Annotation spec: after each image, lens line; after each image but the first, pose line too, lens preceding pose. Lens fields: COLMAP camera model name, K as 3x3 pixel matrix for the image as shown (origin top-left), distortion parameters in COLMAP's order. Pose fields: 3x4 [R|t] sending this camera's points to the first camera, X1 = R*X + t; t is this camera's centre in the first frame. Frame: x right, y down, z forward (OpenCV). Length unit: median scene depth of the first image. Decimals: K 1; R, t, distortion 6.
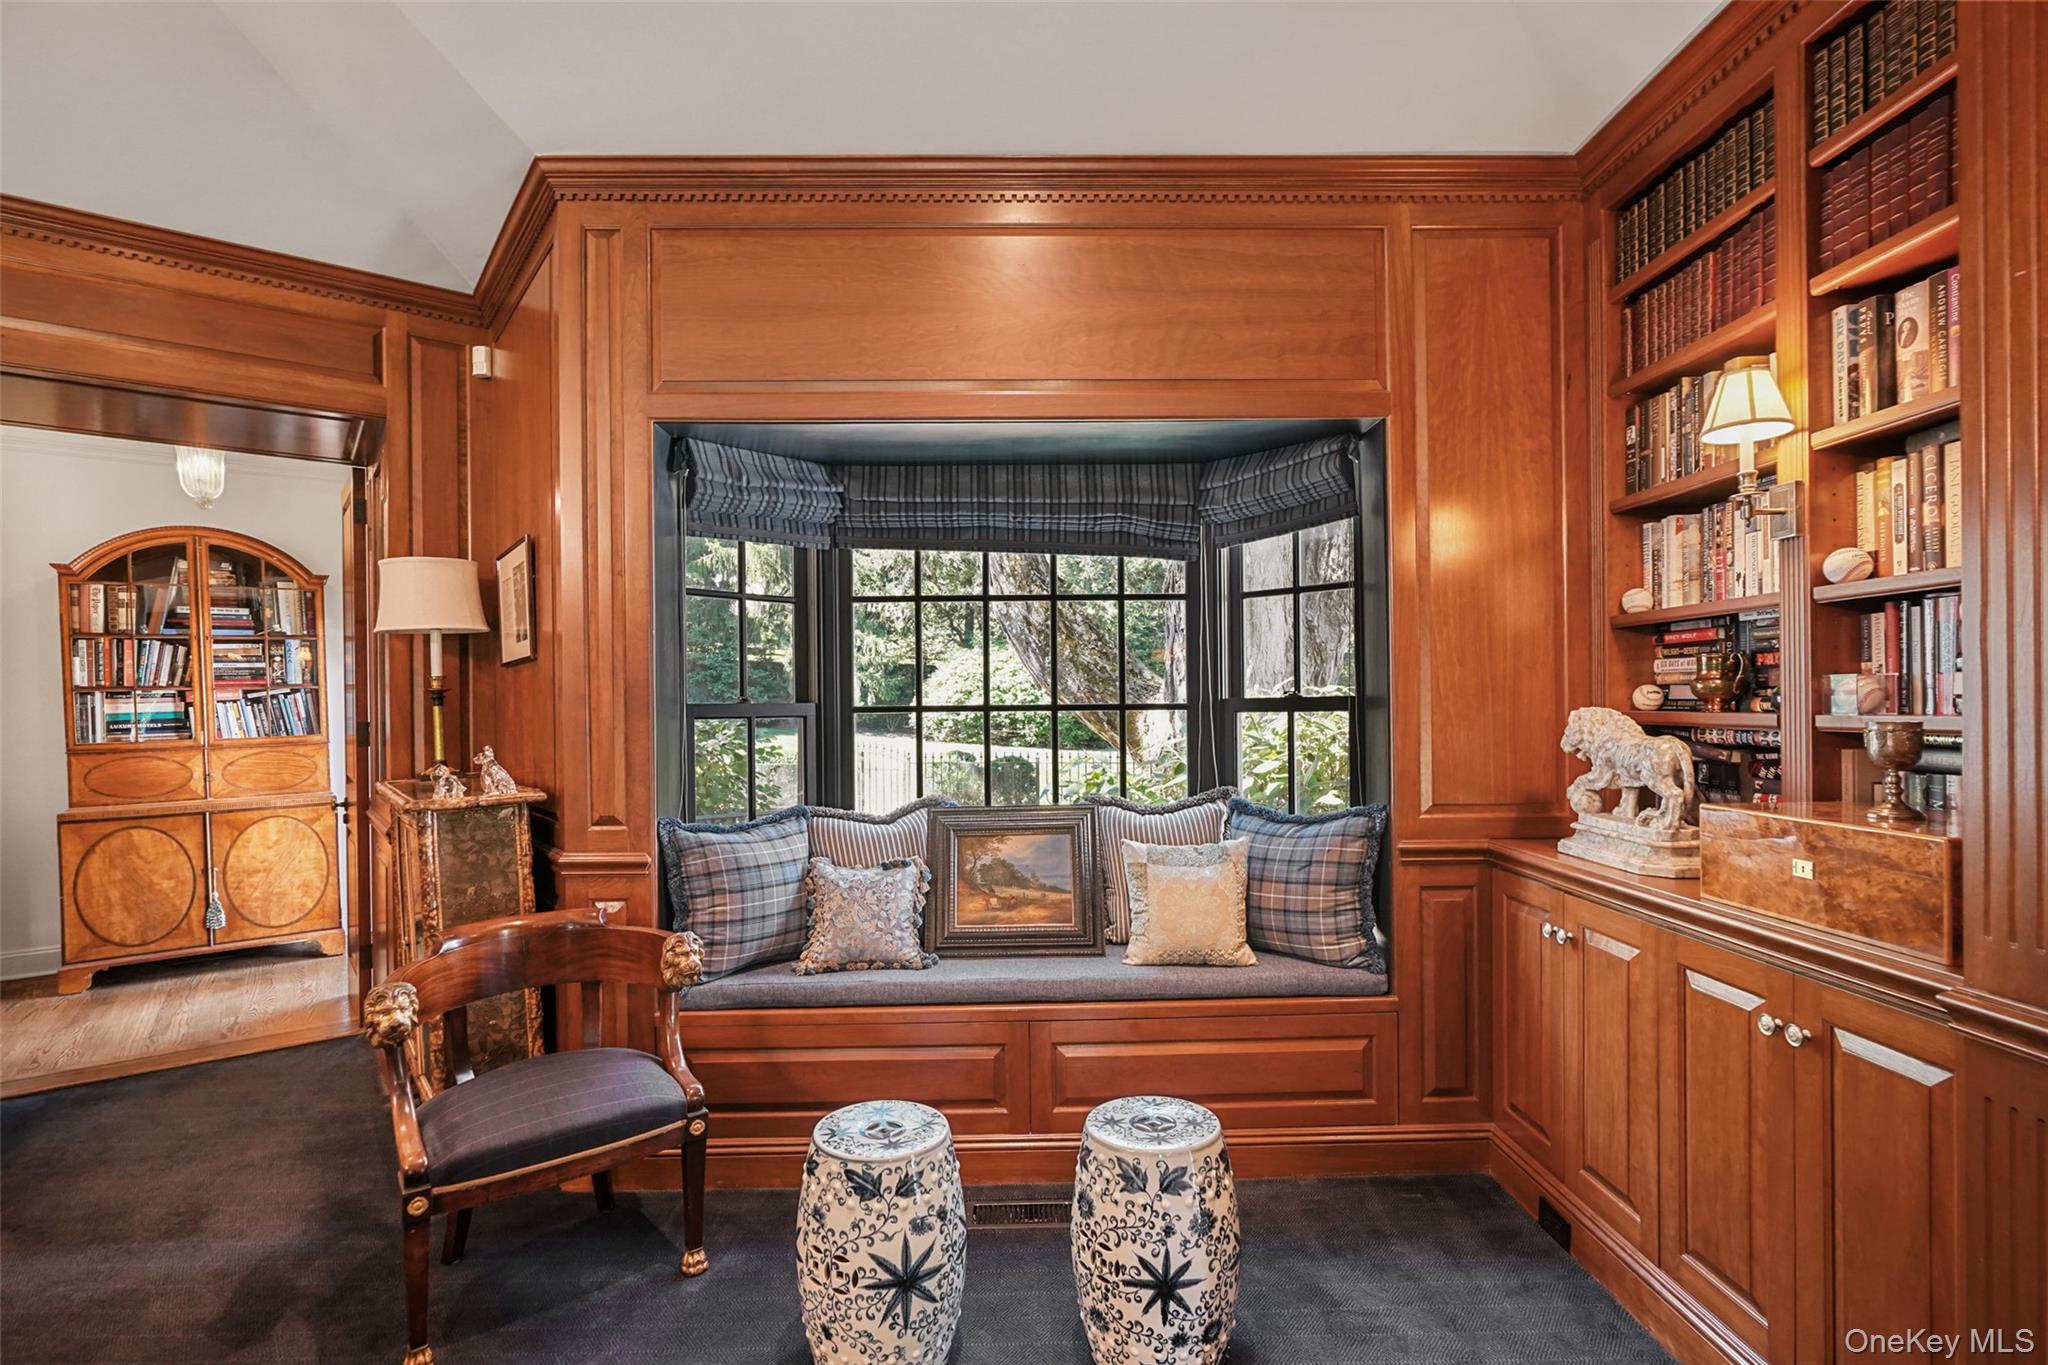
lens RADIAL K [[1027.6, 0, 1028.5], [0, 1027.6, 698.7], [0, 0, 1]] dist [-0.006689, 0.000189]
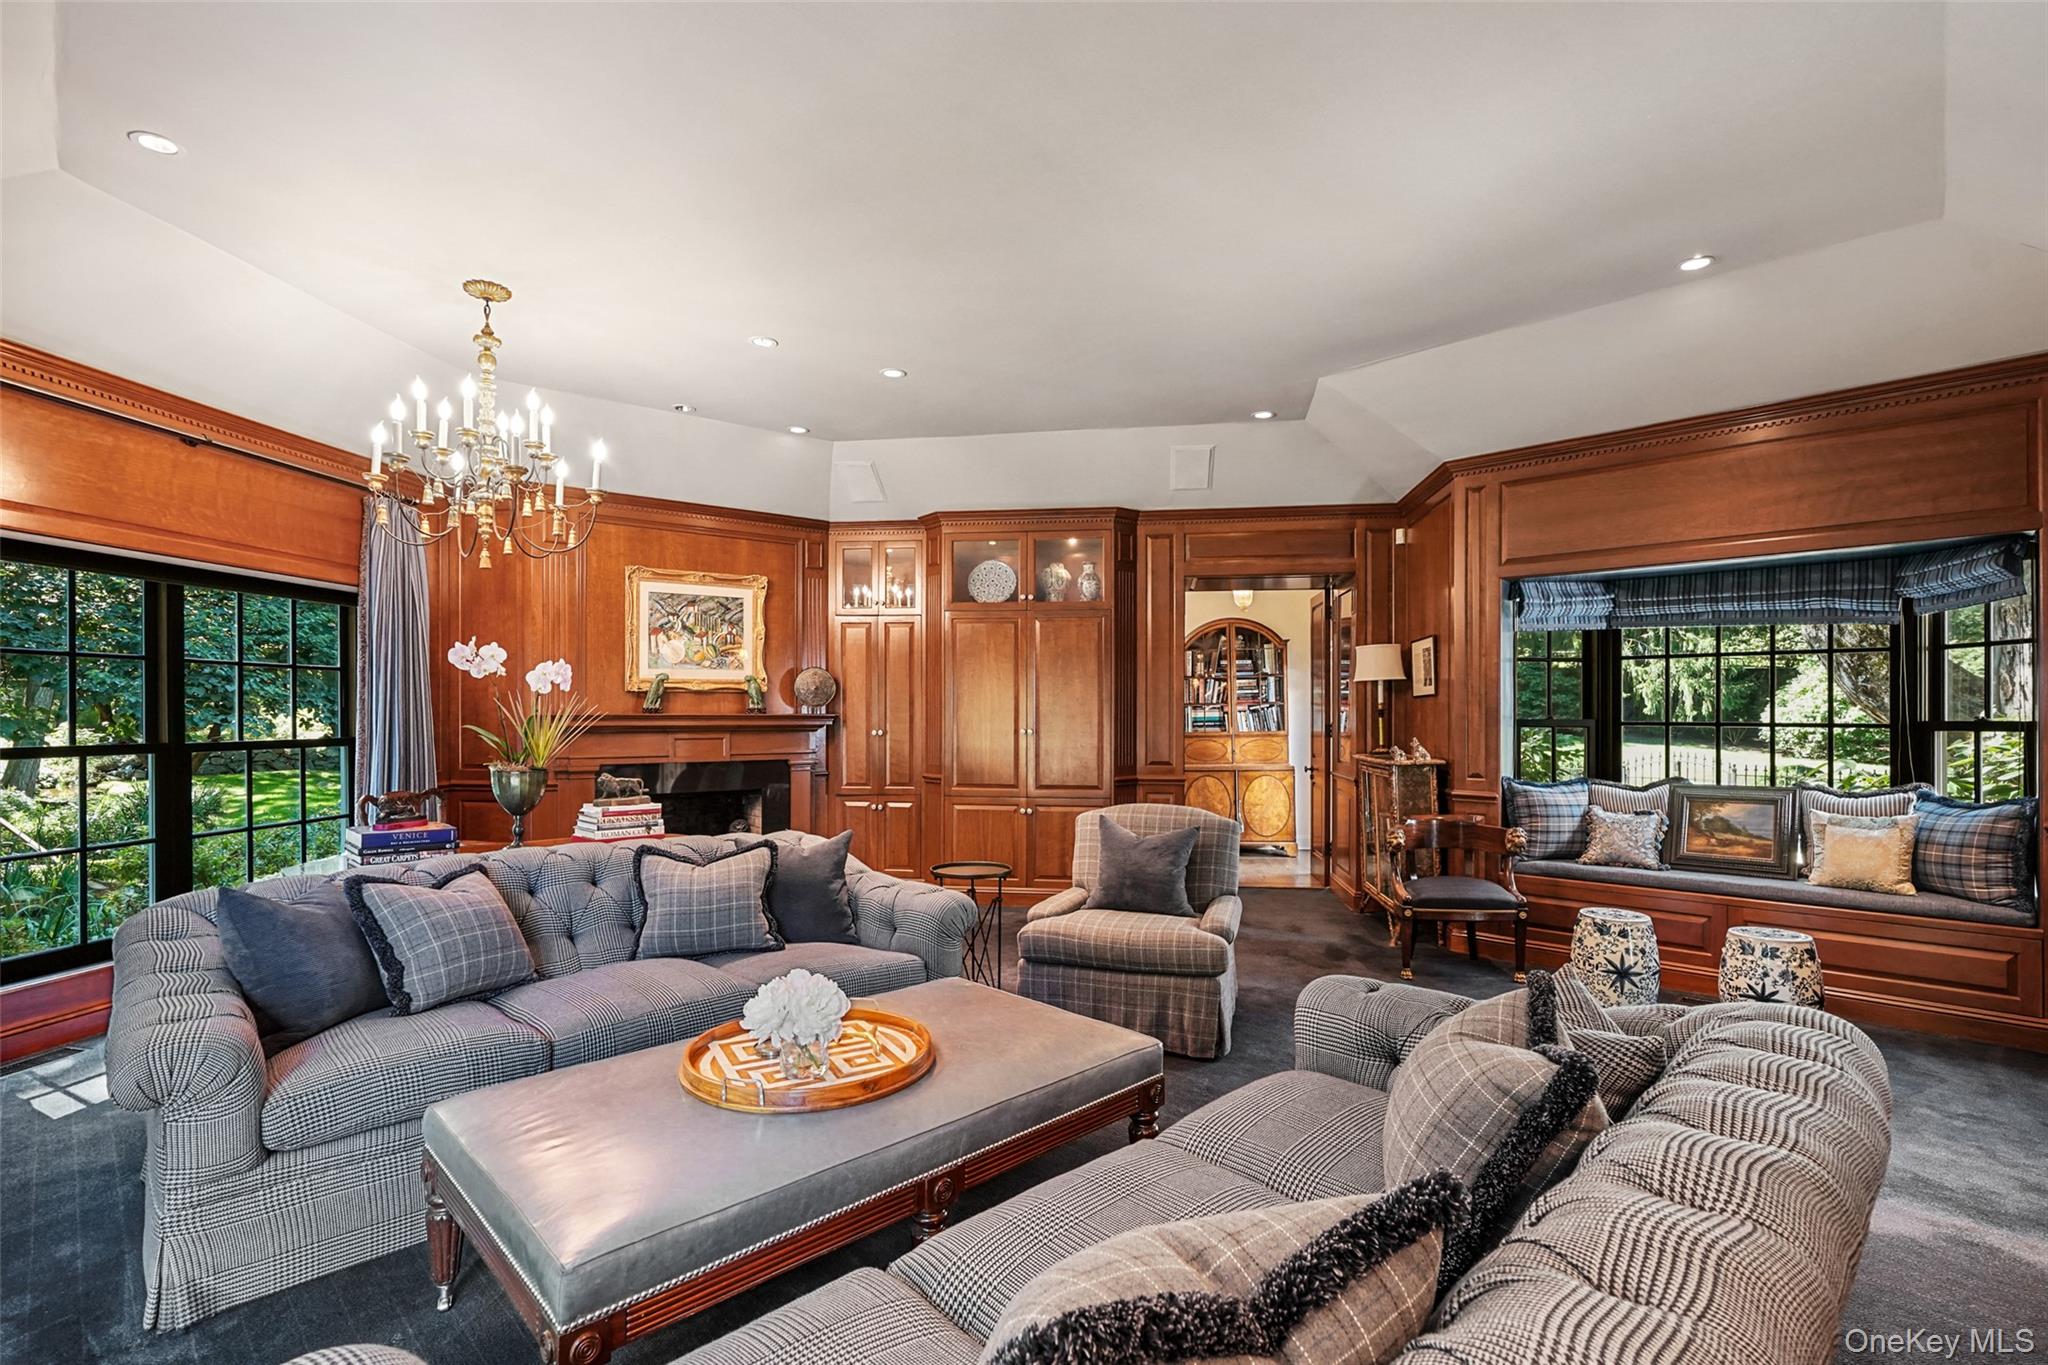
lens RADIAL K [[946.9, 0, 1031.9], [0, 946.9, 712.0], [0, 0, 1]] dist [-0.001559, 0.001964]
pose [[0.714688, 0.011582, -0.699347, 0.257369], [-0.006597, 0.999930, 0.009817, -0.019497], [0.699412, -0.002403, 0.714715, -0.901633]]
